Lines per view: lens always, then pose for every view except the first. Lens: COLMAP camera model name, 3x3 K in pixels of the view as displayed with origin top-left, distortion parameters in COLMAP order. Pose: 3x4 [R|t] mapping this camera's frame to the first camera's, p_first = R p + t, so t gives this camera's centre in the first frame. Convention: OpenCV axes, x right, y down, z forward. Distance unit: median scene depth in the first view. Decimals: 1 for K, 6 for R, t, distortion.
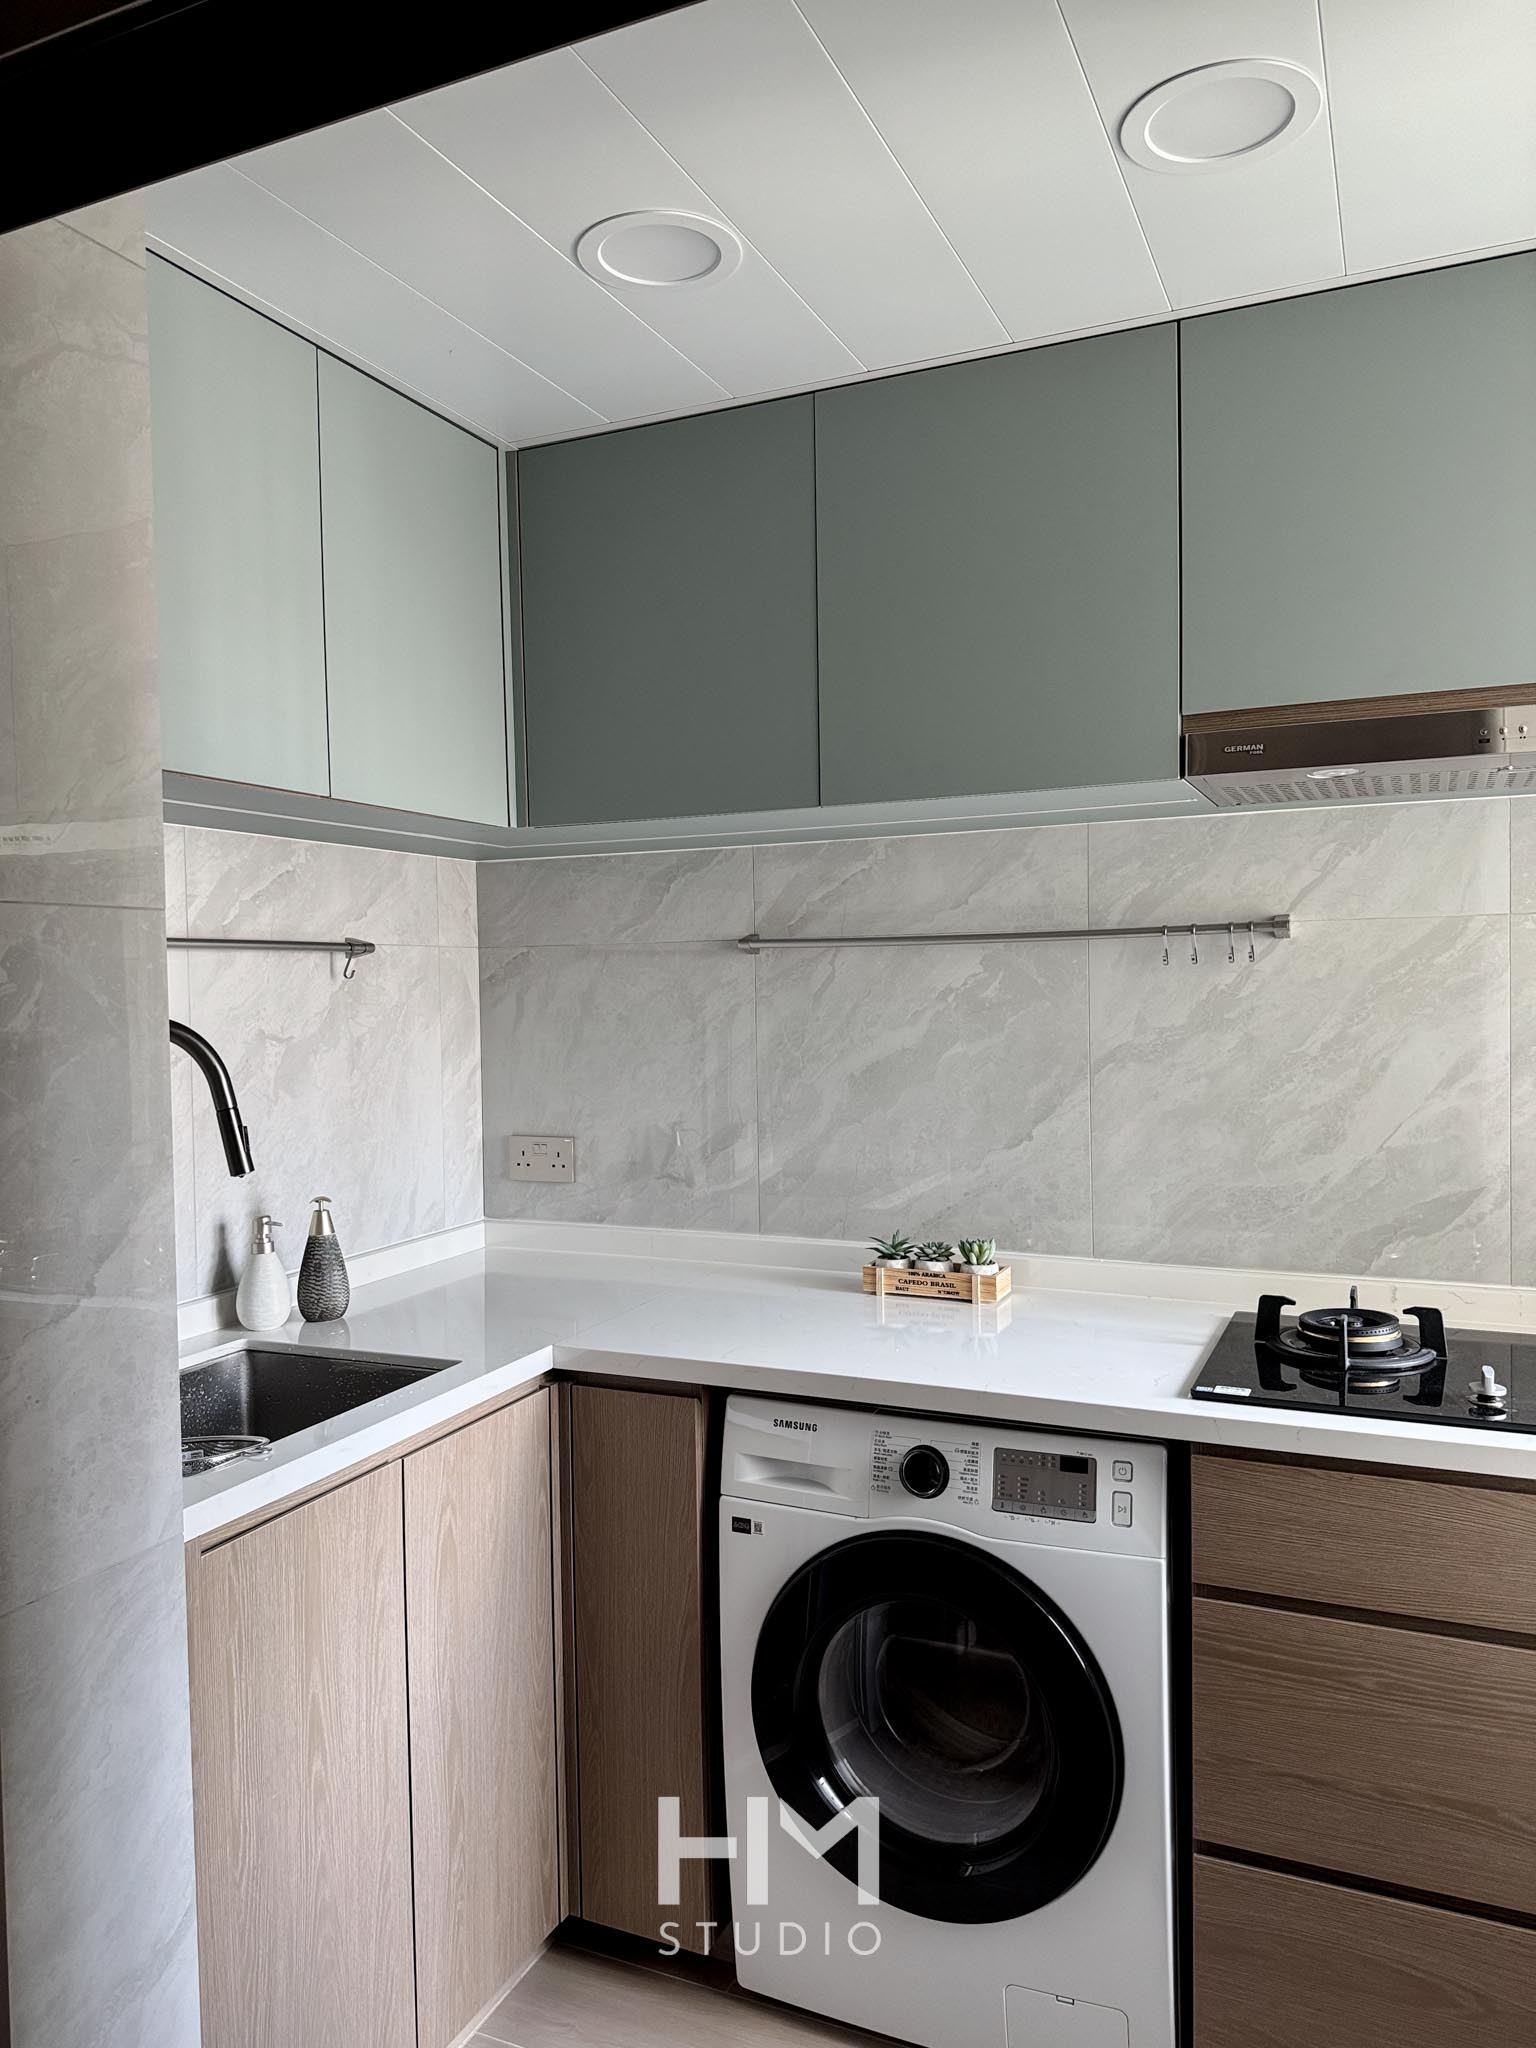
lens RADIAL K [[1639.4, 0, 768.0], [0, 1639.4, 1024.0], [0, 0, 1]] dist [0.193072, -0.428233]
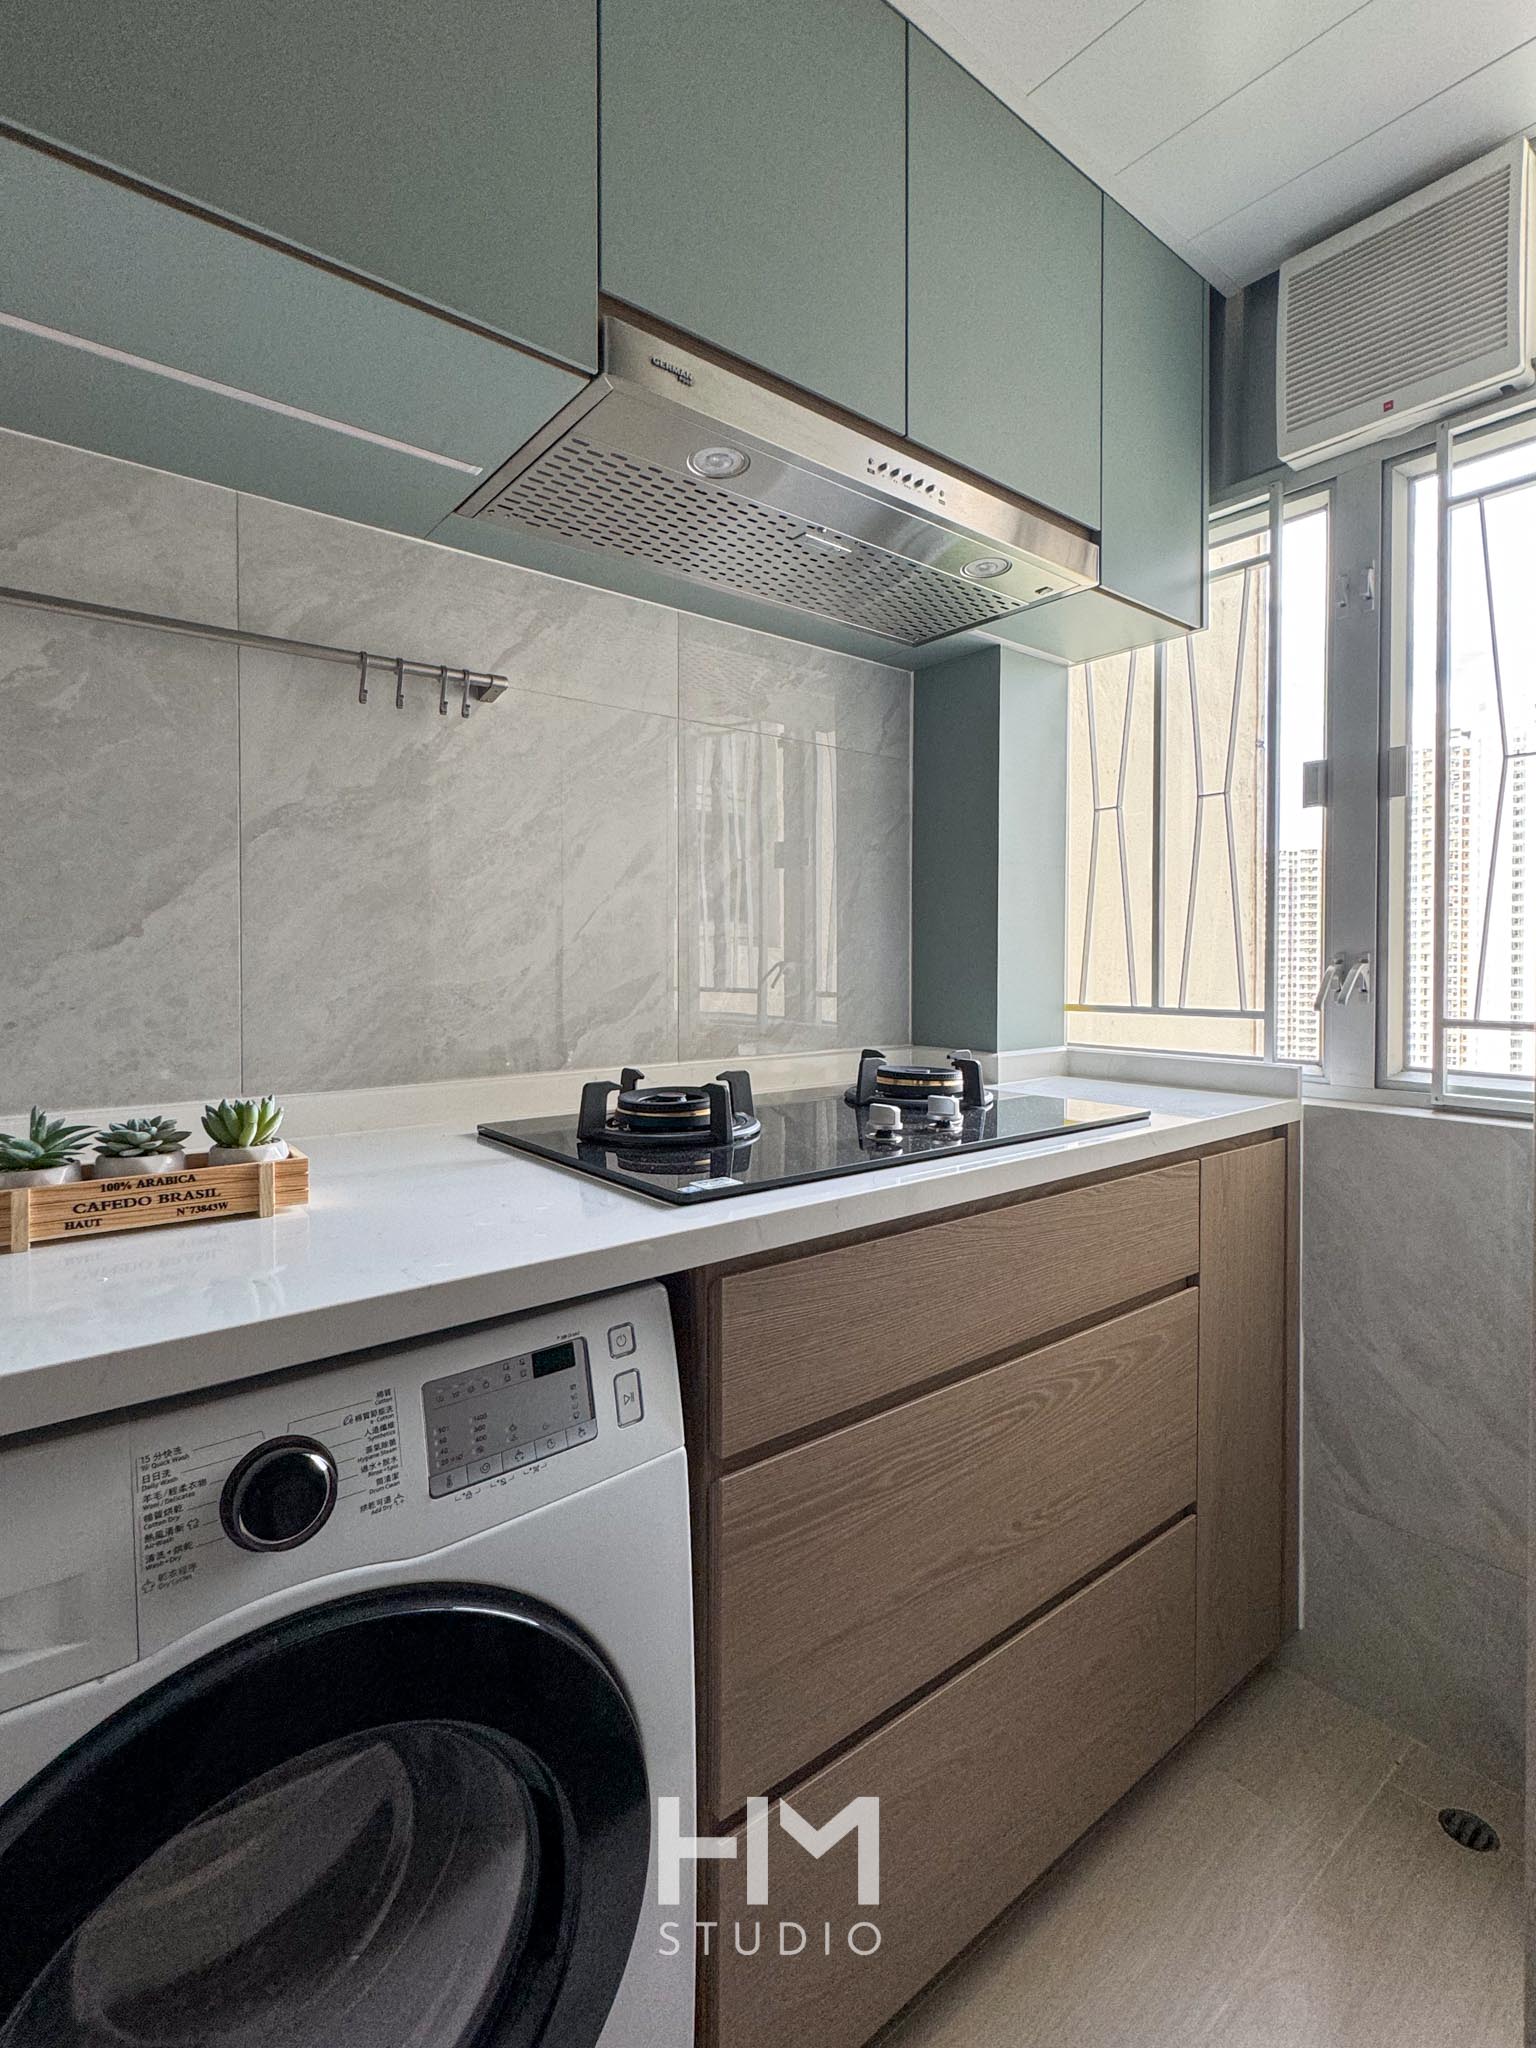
lens RADIAL K [[962.2, 0, 801.5], [0, 962.2, 973.6], [0, 0, 1]] dist [-0.000935, 0.000293]
pose [[0.429390, 0.003894, 0.903111, -0.083298], [0.033959, 0.999214, -0.020455, 0.111546], [-0.902481, 0.039452, 0.428920, 0.639427]]
